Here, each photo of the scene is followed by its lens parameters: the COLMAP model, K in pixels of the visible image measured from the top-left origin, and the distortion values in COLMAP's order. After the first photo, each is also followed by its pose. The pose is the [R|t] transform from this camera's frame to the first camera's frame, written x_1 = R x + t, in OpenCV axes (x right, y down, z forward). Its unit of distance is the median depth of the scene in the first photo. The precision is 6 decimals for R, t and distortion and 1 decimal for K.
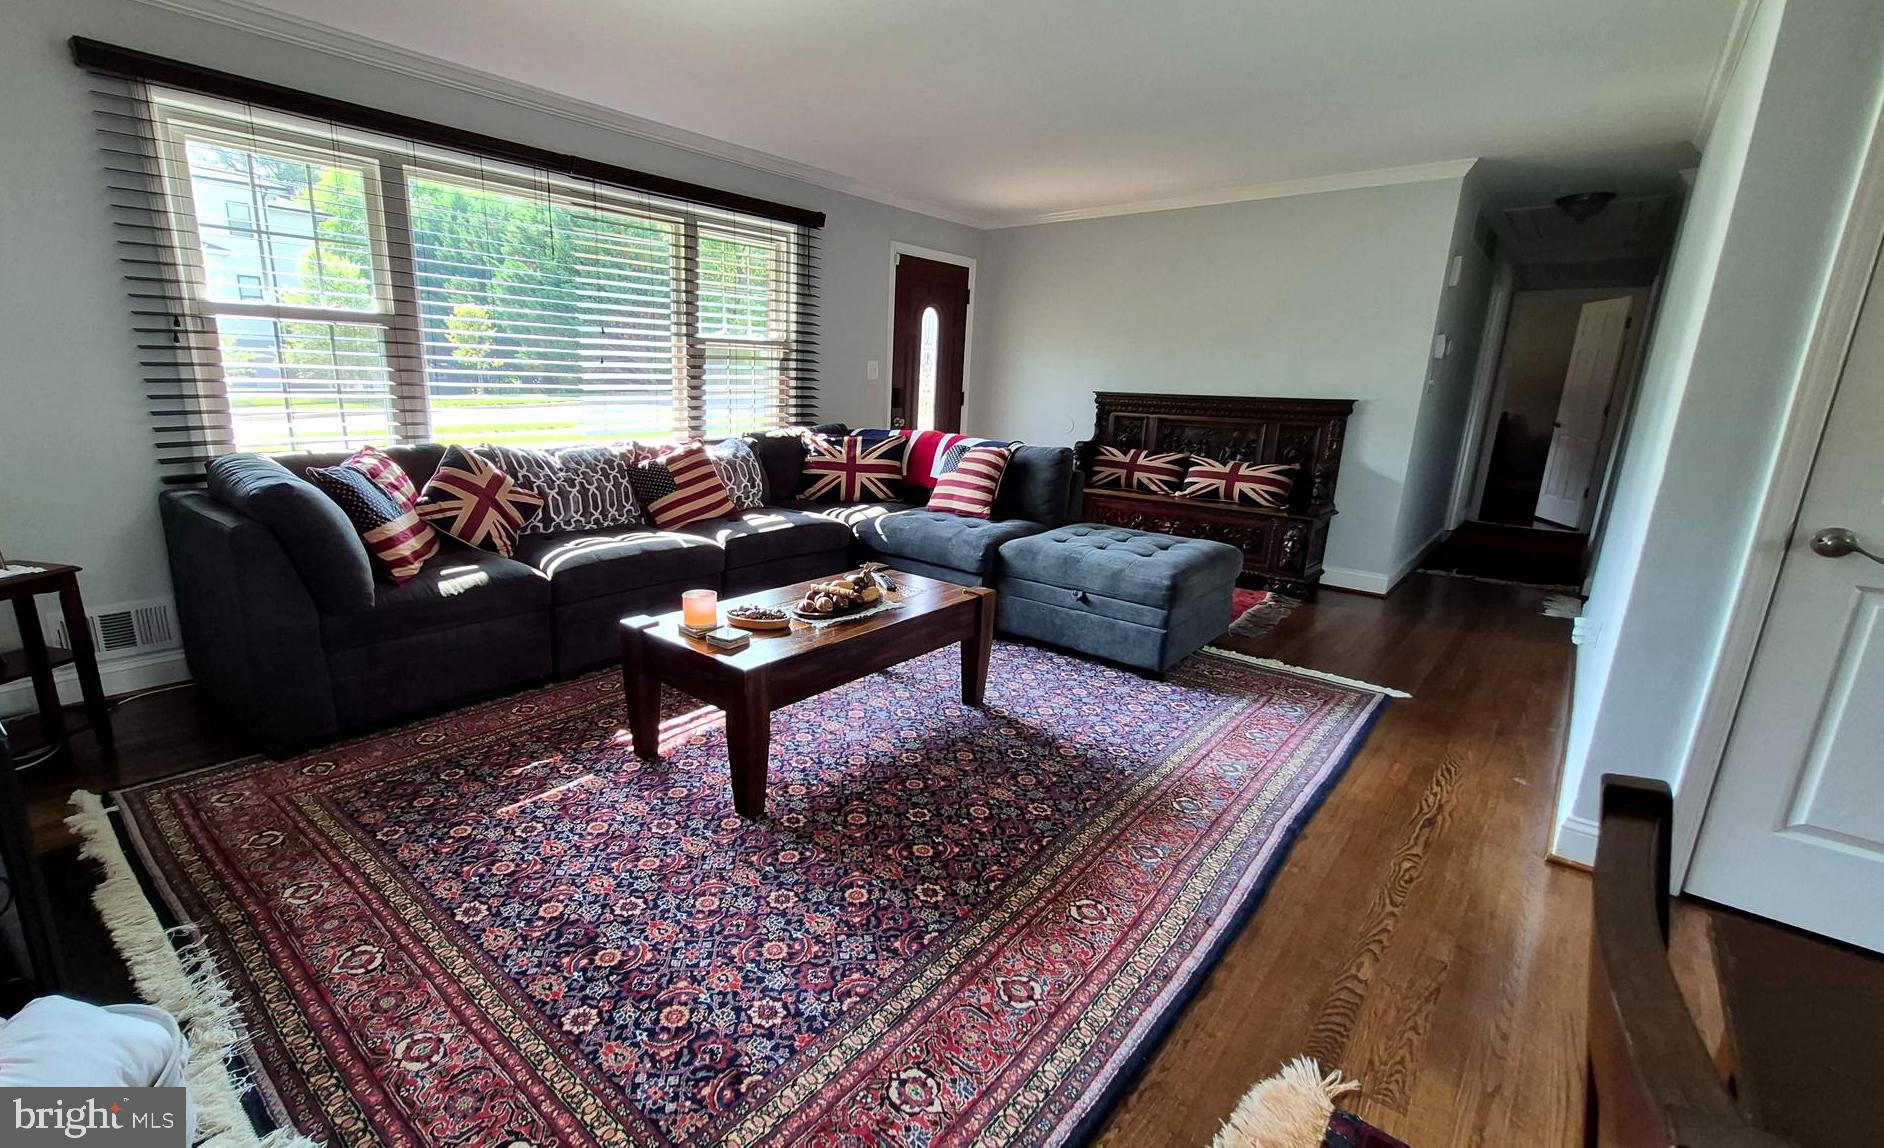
lens RADIAL K [[800.3, 0, 933.2], [0, 800.3, 555.5], [0, 0, 1]] dist [-0.002499, -0.000346]
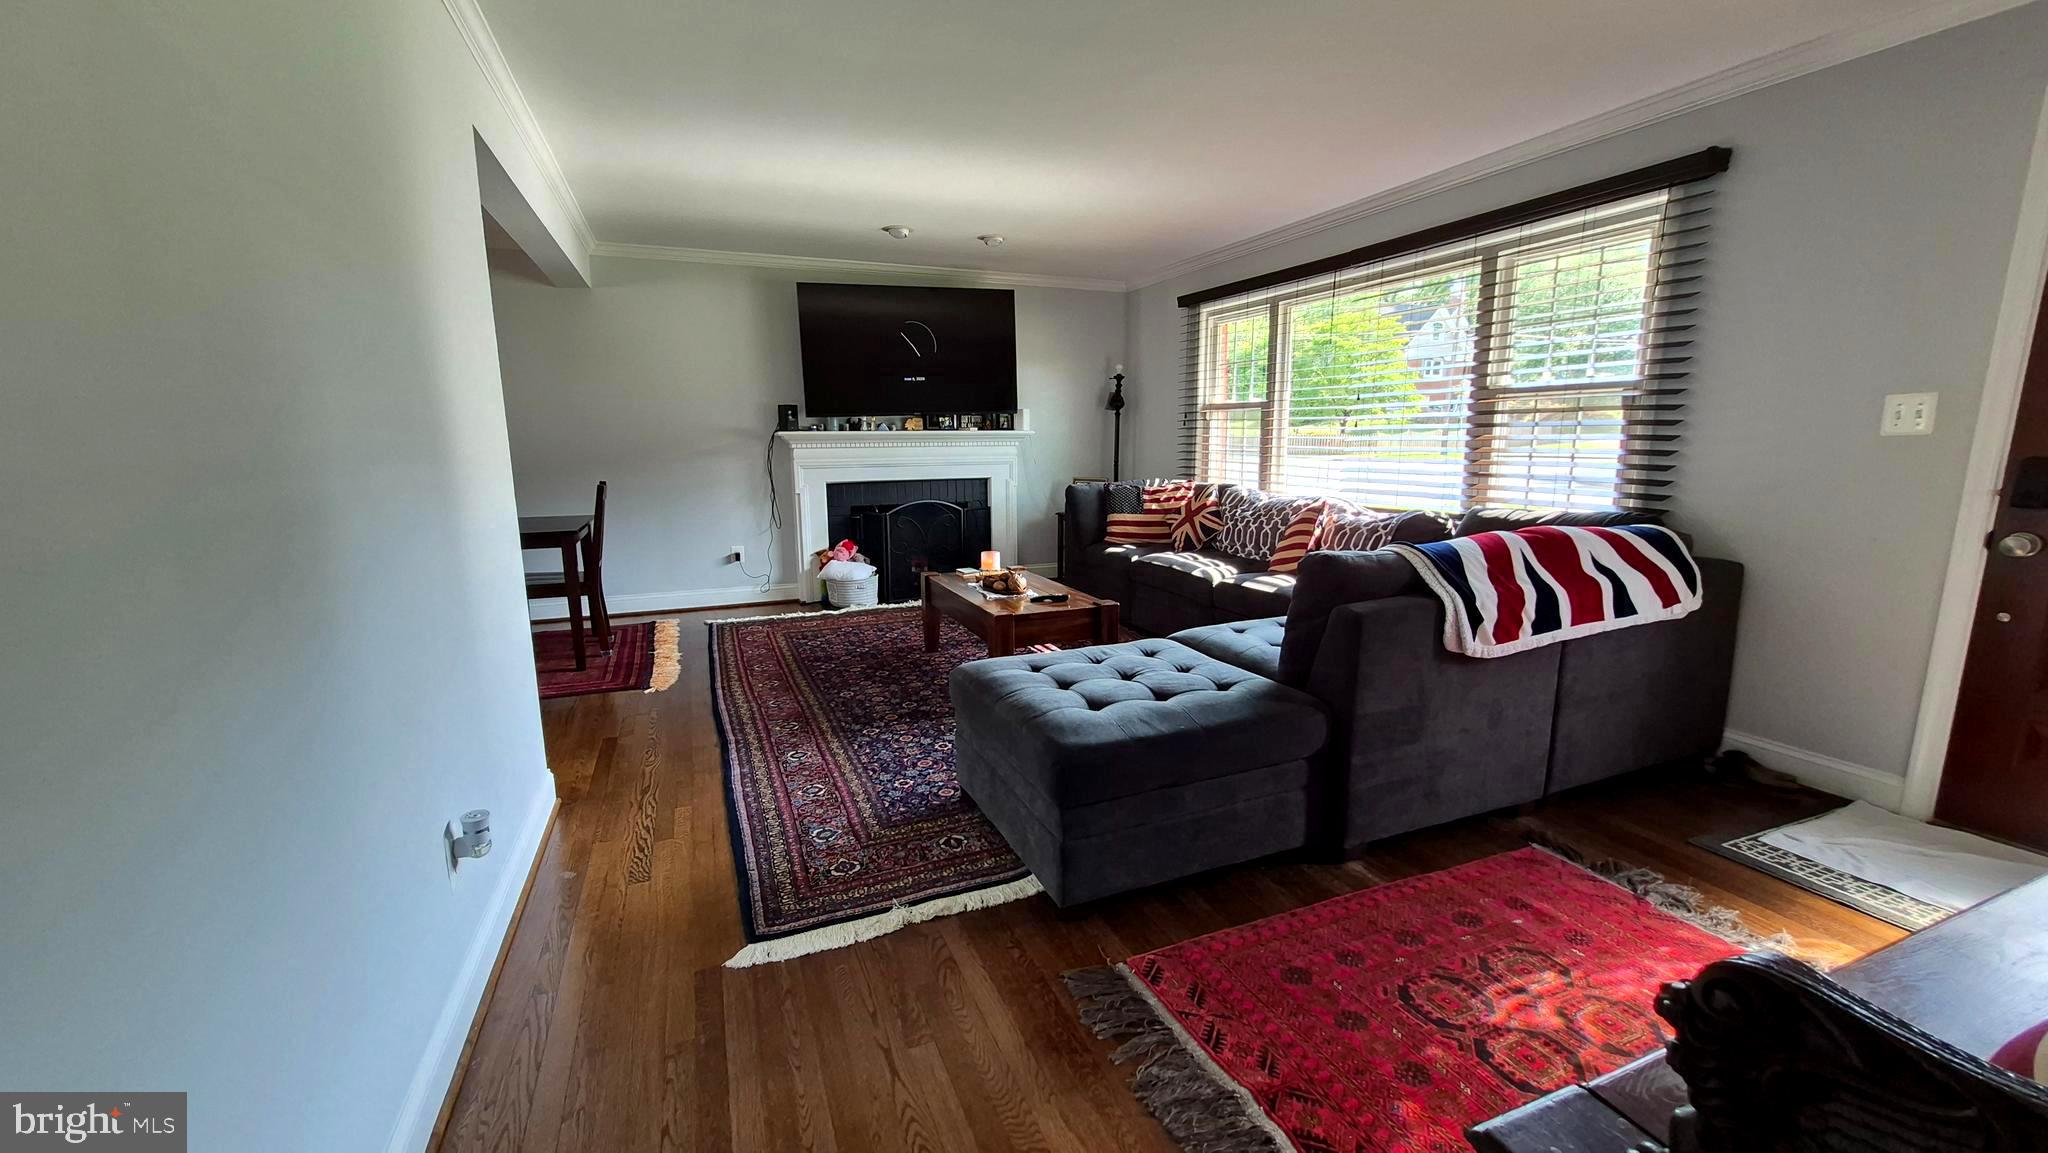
lens RADIAL K [[808.5, 0, 1021.1], [0, 808.5, 589.3], [0, 0, 1]] dist [-0.000083, -0.000137]
pose [[-0.479764, 0.157781, -0.863094, 1.334153], [-0.178718, 0.945501, 0.272189, -0.410486], [0.859003, 0.284837, -0.425419, 1.879607]]
